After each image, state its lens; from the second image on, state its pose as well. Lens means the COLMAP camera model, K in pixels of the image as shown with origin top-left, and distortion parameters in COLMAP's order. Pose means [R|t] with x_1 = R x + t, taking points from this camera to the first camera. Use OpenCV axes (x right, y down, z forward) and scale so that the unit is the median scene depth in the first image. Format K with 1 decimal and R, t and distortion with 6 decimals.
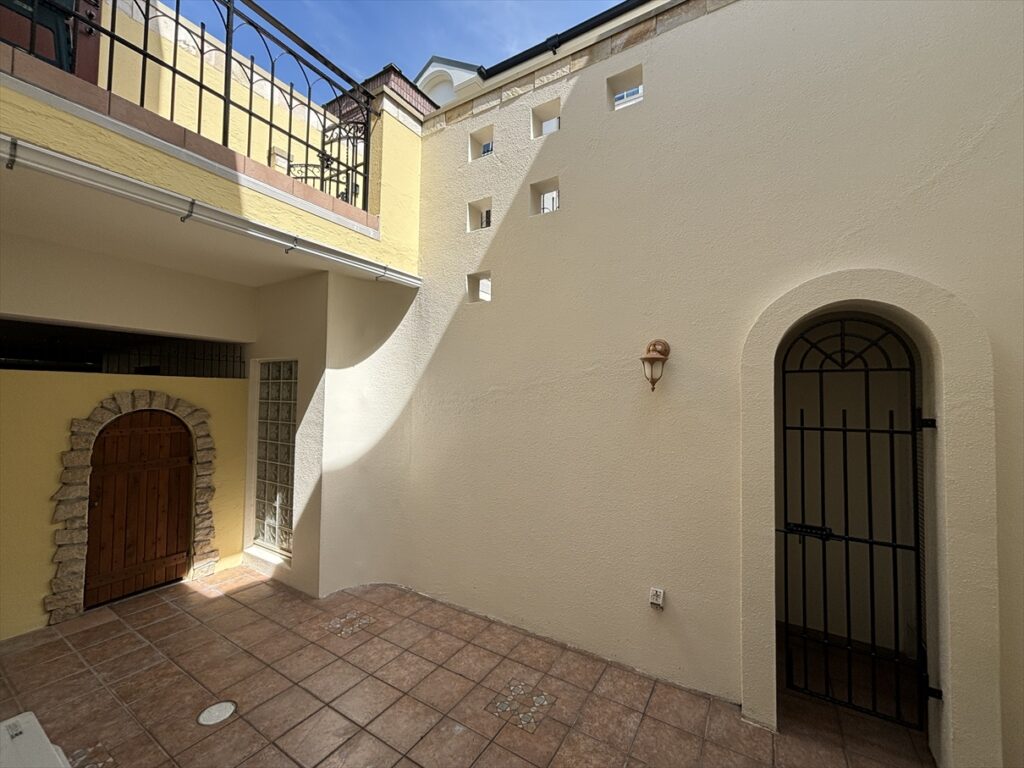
lens RADIAL K [[415.9, 0, 512.5], [0, 415.9, 387.1], [0, 0, 1]] dist [-0.002877, 0.001354]
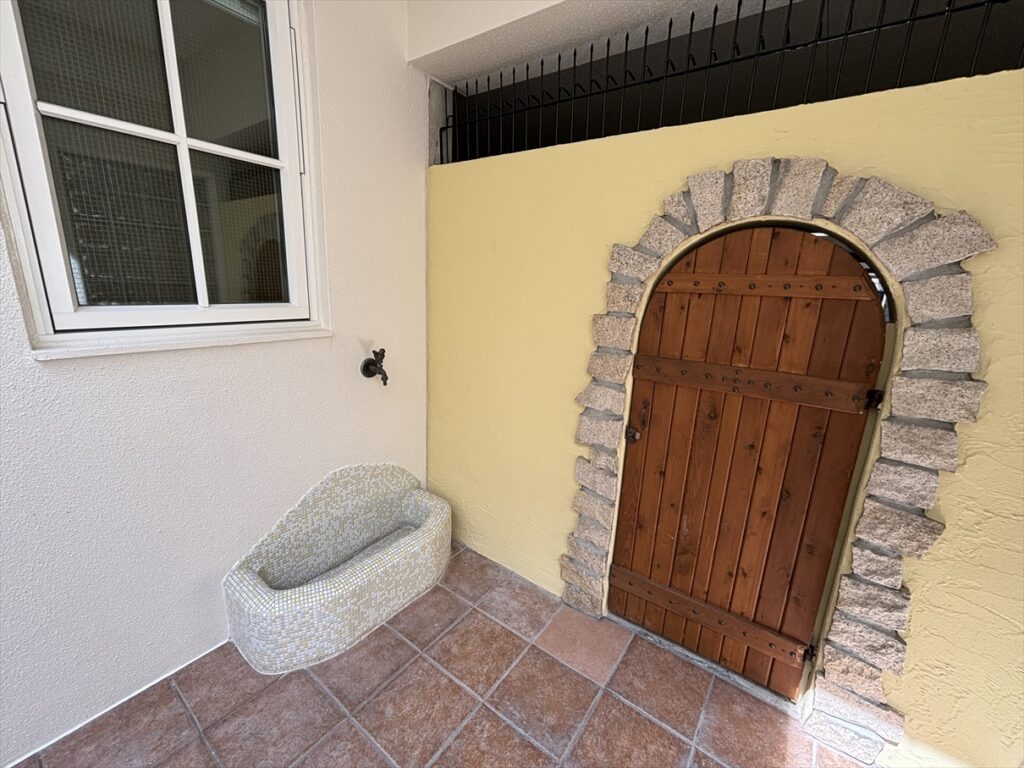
lens RADIAL K [[415.9, 0, 512.6], [0, 415.9, 381.3], [0, 0, 1]] dist [-0.002877, 0.001354]
pose [[-0.079166, 0.213300, -0.973774, -0.513279], [-0.026556, 0.976042, 0.215956, 0.115626], [0.996508, 0.042956, -0.071605, 0.839048]]
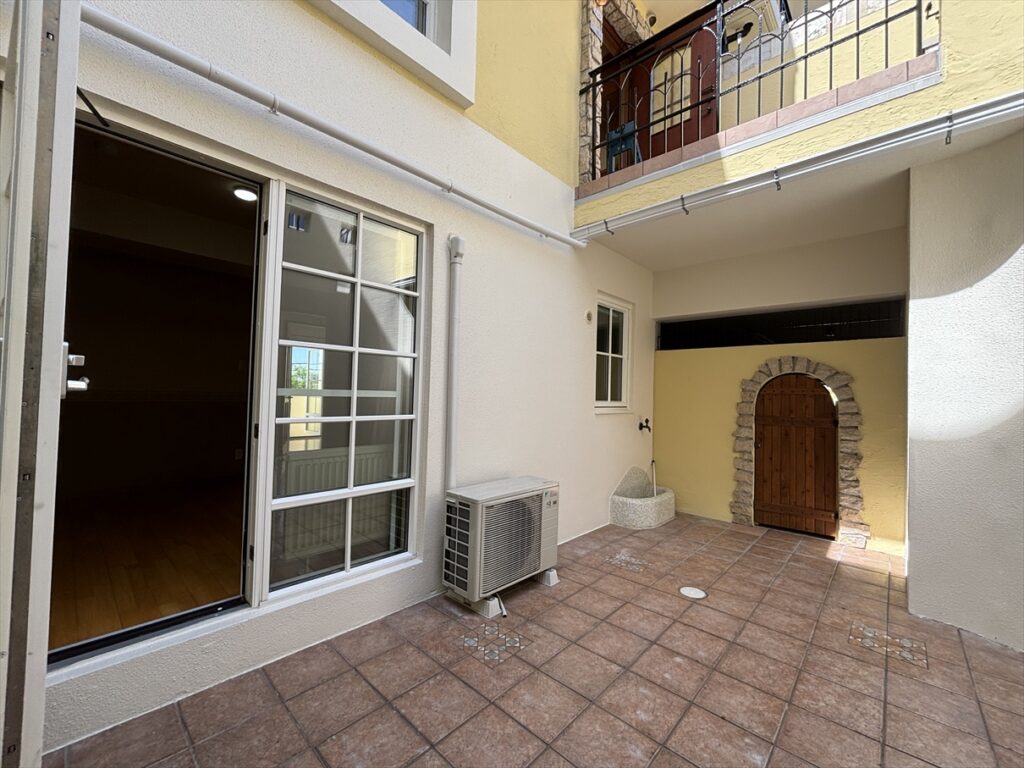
lens RADIAL K [[415.9, 0, 516.0], [0, 415.9, 384.2], [0, 0, 1]] dist [-0.002877, 0.001354]
pose [[-0.185658, -0.050705, -0.981305, 0.407323], [-0.007563, 0.998712, -0.050174, 0.151632], [0.982585, -0.001893, -0.185802, 0.463907]]
